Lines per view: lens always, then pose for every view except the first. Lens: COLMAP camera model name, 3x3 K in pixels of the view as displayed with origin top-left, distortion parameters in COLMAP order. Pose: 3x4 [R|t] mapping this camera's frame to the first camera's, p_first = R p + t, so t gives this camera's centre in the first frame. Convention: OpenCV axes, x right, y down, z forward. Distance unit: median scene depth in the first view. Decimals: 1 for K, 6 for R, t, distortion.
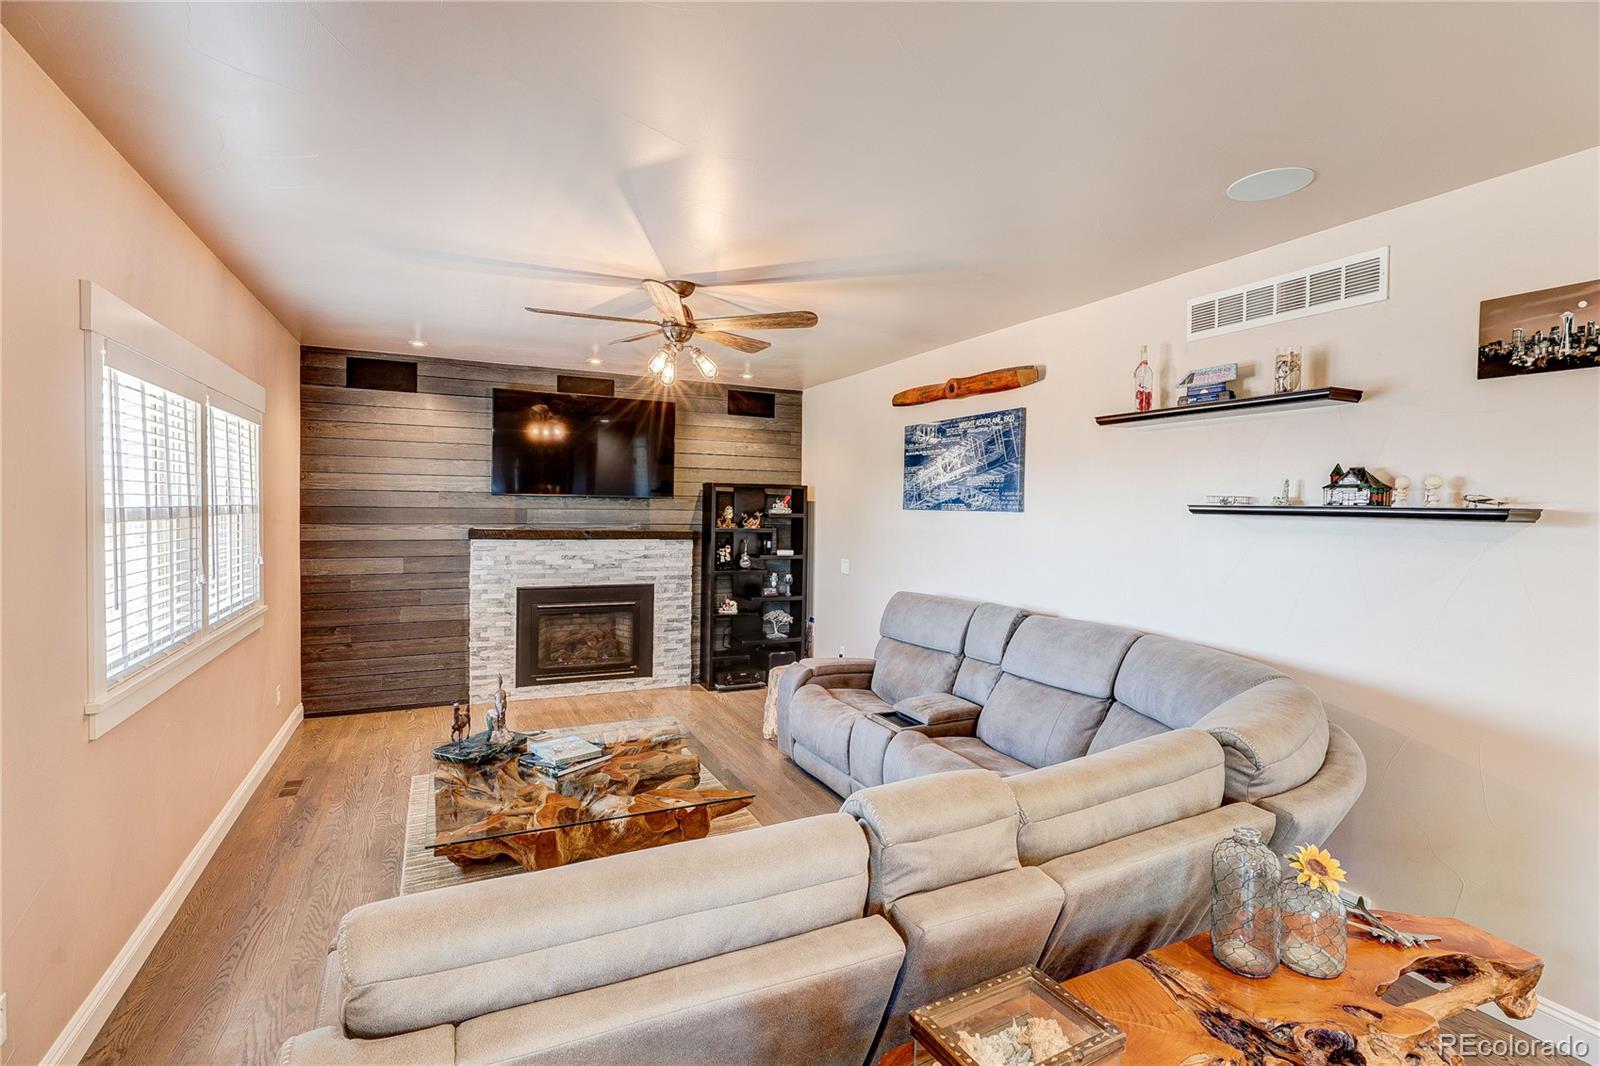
lens RADIAL K [[743.9, 0, 802.2], [0, 743.9, 527.5], [0, 0, 1]] dist [-0.004774, -0.000393]
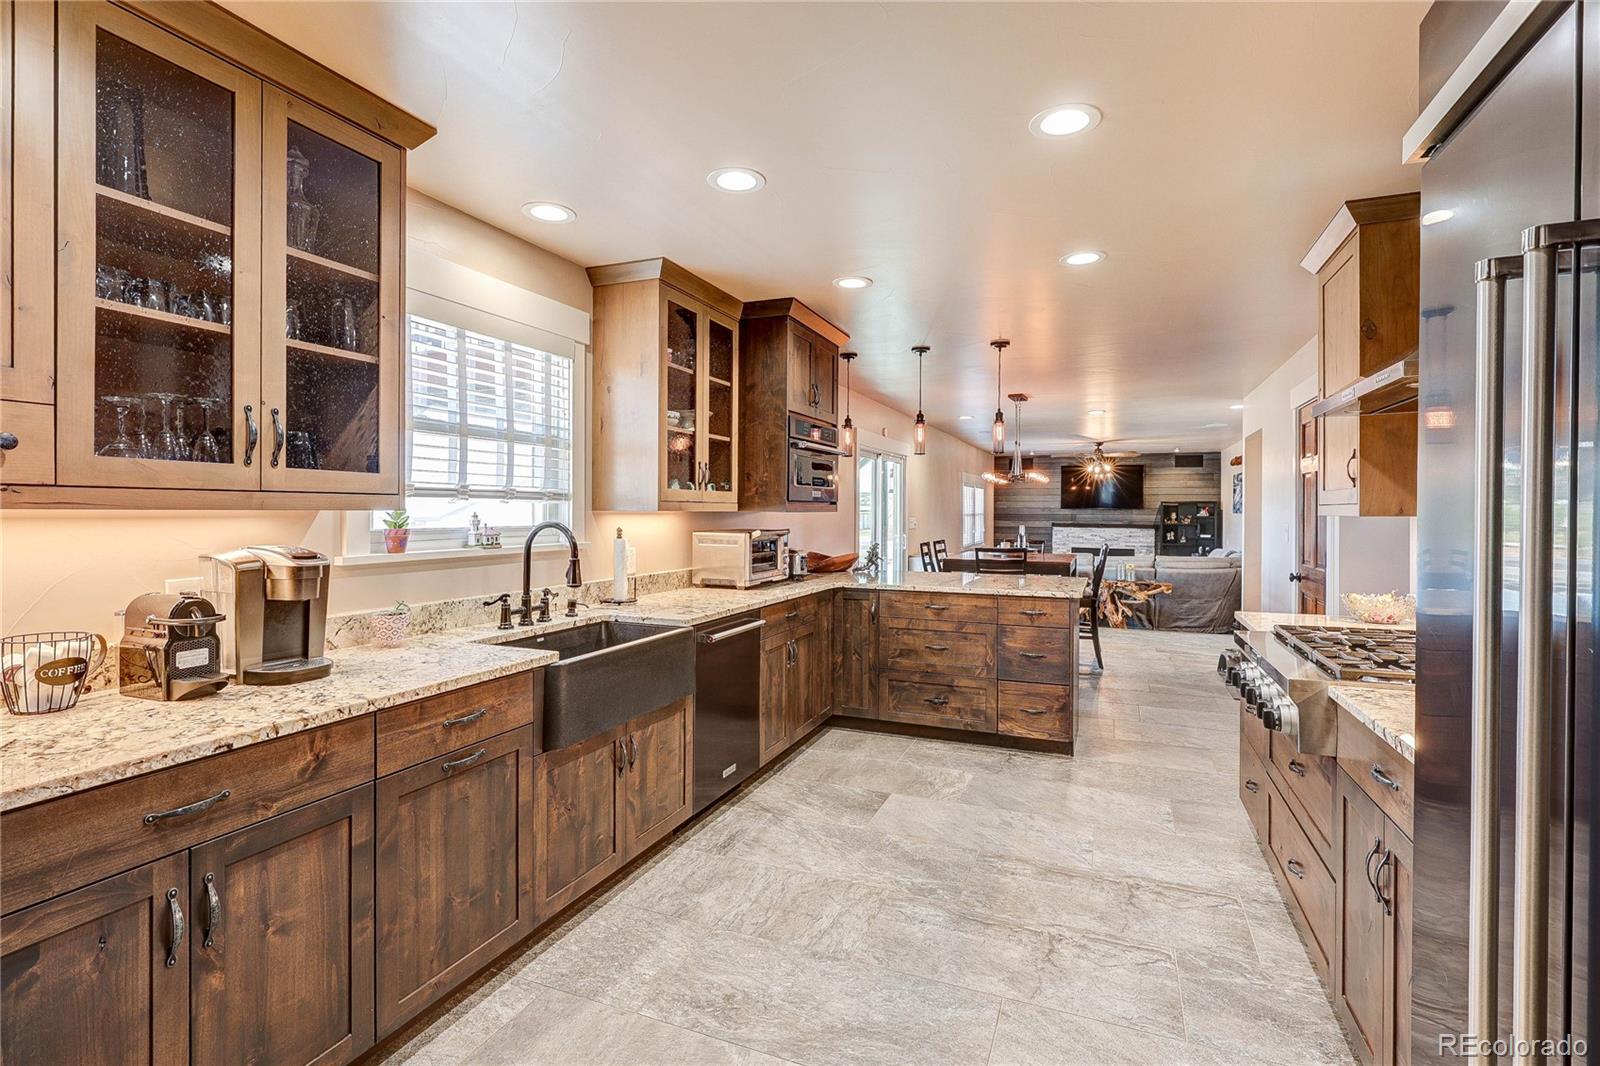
lens RADIAL K [[743.9, 0, 811.6], [0, 743.9, 511.9], [0, 0, 1]] dist [-0.004774, -0.000393]
pose [[0.673771, -0.010529, -0.738865, 0.799079], [-0.014789, 0.999506, -0.027729, 0.043779], [0.738792, 0.029610, 0.673283, -1.198639]]
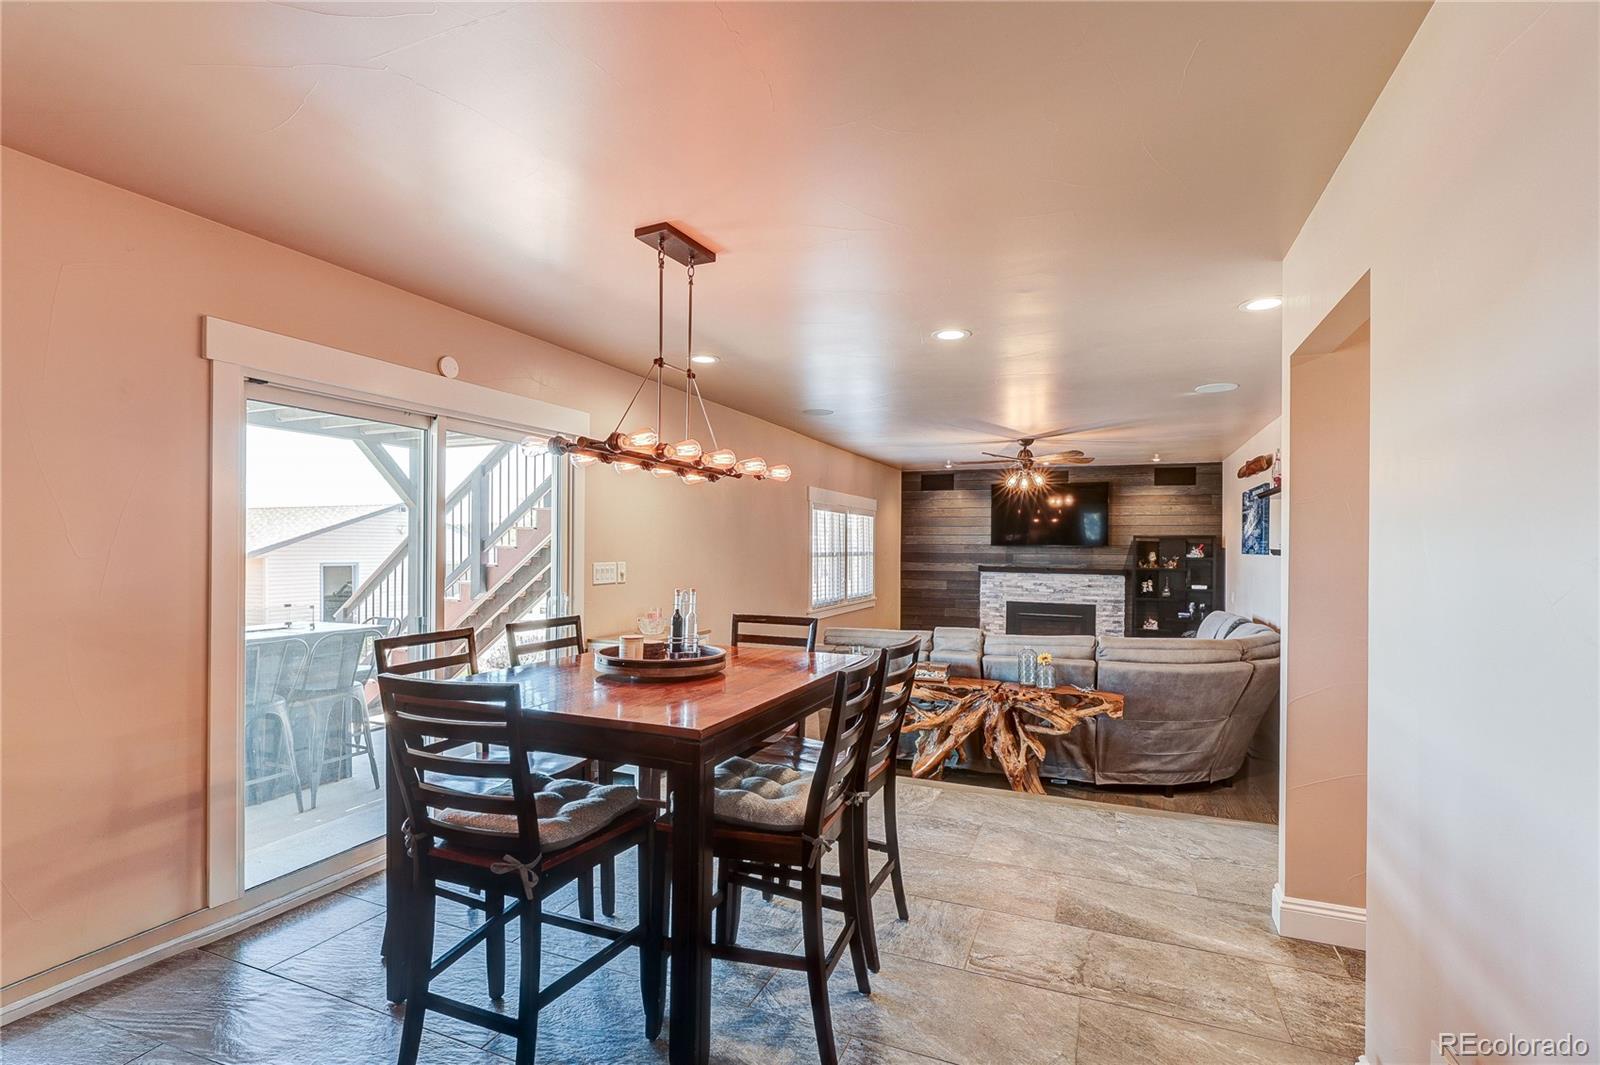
lens RADIAL K [[743.9, 0, 802.2], [0, 743.9, 543.7], [0, 0, 1]] dist [-0.004774, -0.000393]
pose [[0.666833, -0.012499, -0.745102, 0.540297], [-0.019153, 0.999242, -0.033902, 0.016551], [0.744961, 0.036878, 0.666088, -0.445791]]
